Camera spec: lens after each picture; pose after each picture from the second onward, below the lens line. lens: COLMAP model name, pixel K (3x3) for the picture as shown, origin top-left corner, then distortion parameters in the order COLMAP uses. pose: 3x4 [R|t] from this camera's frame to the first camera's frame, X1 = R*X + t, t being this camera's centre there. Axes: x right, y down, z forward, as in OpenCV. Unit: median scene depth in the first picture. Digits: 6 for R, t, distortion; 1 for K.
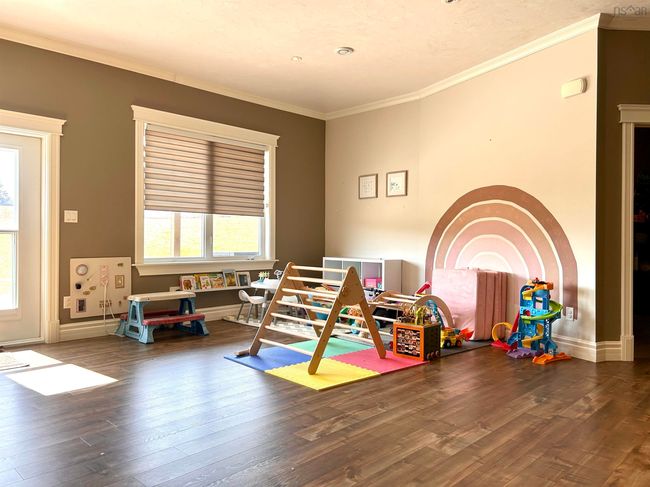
lens RADIAL K [[497.0, 0, 326.7], [0, 497.0, 245.6], [0, 0, 1]] dist [0.039029, -0.030574]
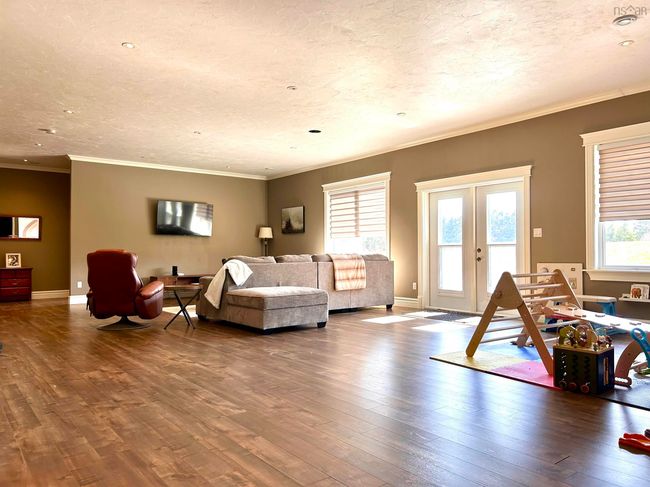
lens RADIAL K [[497.0, 0, 326.6], [0, 497.0, 243.5], [0, 0, 1]] dist [0.039029, -0.030574]
pose [[-0.156202, -0.028065, -0.987326, 0.943024], [-0.010695, 0.999586, -0.026722, 0.014995], [0.987667, 0.006386, -0.156437, 0.640893]]
